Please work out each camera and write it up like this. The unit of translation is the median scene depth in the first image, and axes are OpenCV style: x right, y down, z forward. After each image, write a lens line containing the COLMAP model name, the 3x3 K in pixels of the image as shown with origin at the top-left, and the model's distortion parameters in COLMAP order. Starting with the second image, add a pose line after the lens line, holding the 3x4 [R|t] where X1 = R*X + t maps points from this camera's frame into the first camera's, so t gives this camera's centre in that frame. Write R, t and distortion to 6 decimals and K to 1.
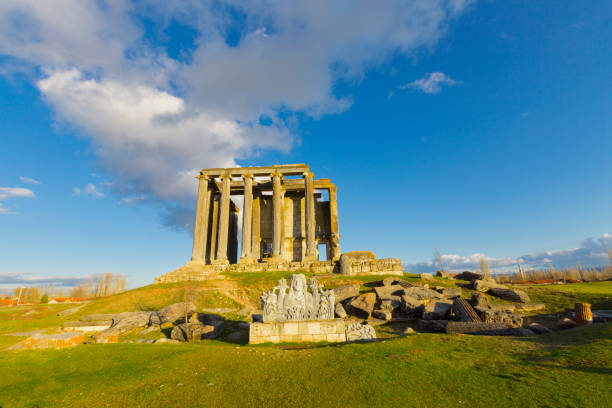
lens RADIAL K [[269.7, 0, 308.1], [0, 269.7, 202.5], [0, 0, 1]] dist [0.000909, 0.000307]
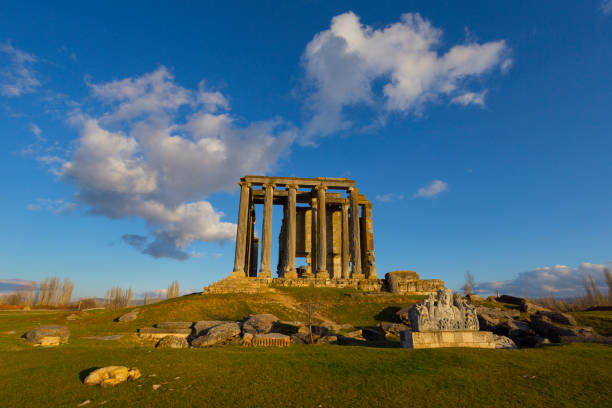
lens RADIAL K [[297.5, 0, 306.0], [0, 297.5, 204.0], [0, 0, 1]] dist [-0.063182, 0.038594]
pose [[0.993591, 0.073448, 0.085917, -0.359417], [-0.070370, 0.996784, -0.038328, 0.002112], [-0.088456, 0.032036, 0.995565, -0.077005]]
